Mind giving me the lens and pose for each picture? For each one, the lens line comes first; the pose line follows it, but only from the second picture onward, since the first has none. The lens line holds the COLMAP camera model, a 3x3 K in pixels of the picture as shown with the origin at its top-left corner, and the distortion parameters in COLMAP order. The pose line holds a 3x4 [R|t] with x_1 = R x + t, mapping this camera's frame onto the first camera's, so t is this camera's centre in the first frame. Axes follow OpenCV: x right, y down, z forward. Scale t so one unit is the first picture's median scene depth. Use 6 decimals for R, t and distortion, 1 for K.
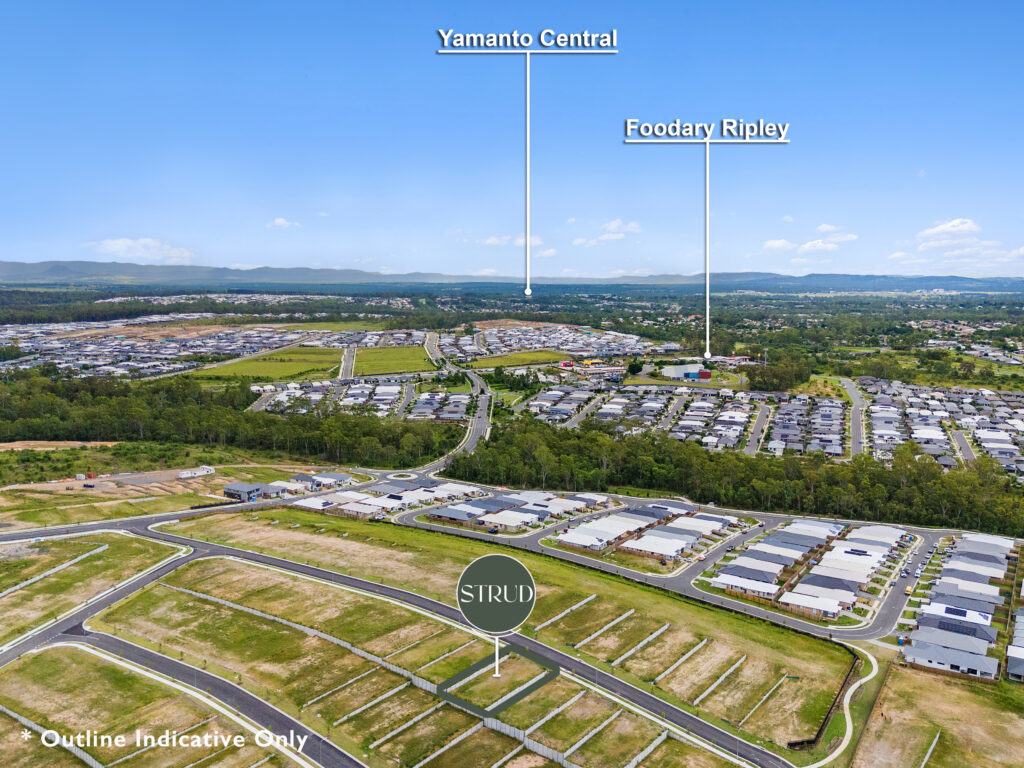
lens RADIAL K [[840.7, 0, 528.9], [0, 840.7, 385.3], [0, 0, 1]] dist [0.038063, -0.014236]
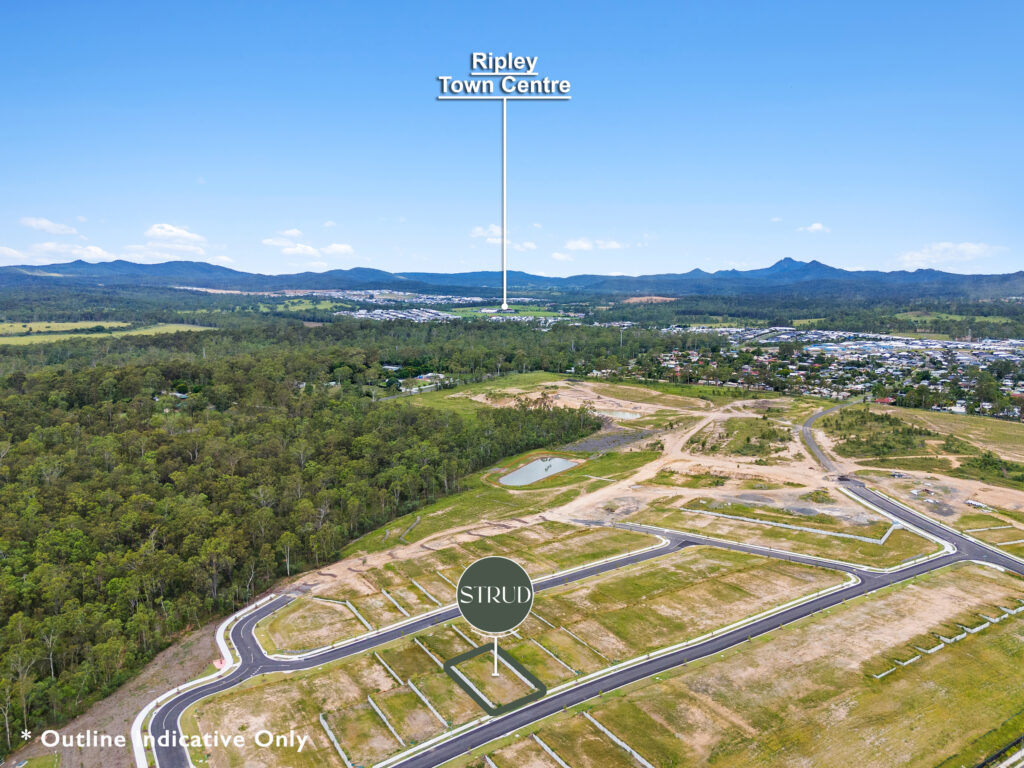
lens RADIAL K [[840.7, 0, 528.9], [0, 840.7, 385.3], [0, 0, 1]] dist [0.038063, -0.014236]
pose [[-0.389550, 0.110652, -0.914334, 0.703951], [-0.134972, 0.975180, 0.175520, -0.142735], [0.911062, 0.191783, -0.364946, 1.145501]]
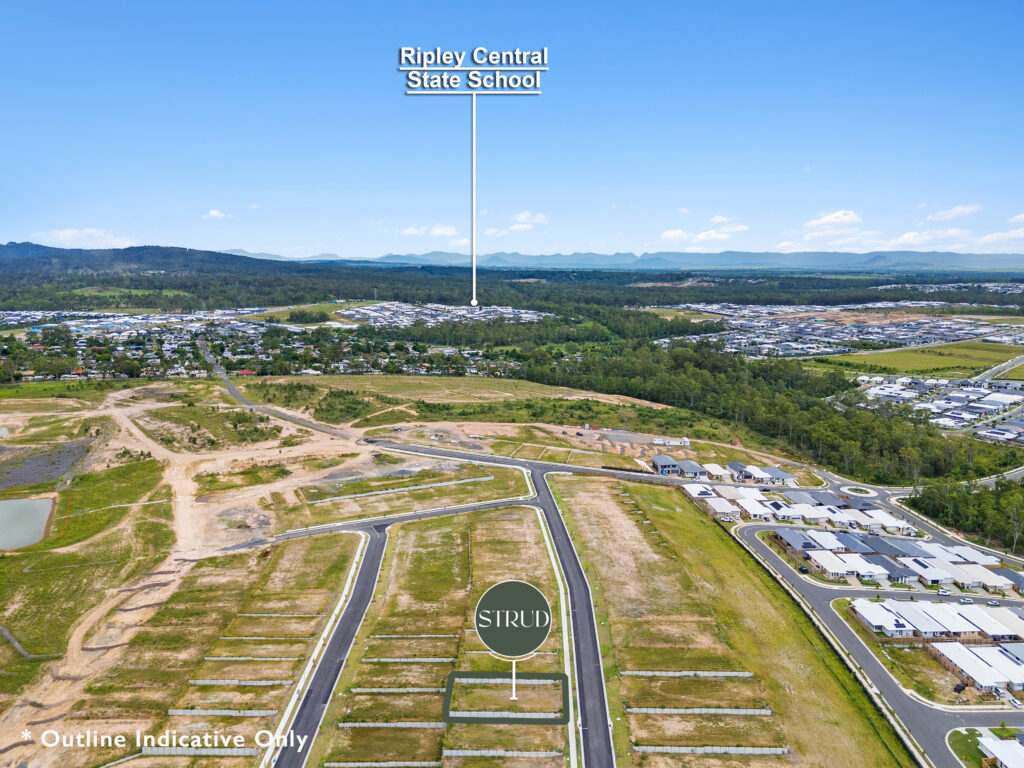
lens RADIAL K [[798.4, 0, 544.8], [0, 798.4, 365.4], [0, 0, 1]] dist [0.089426, -0.105281]
pose [[0.596398, 0.108488, -0.795324, 0.562984], [-0.111072, 0.992446, 0.052087, -0.053806], [0.794967, 0.057274, 0.603943, 0.408518]]
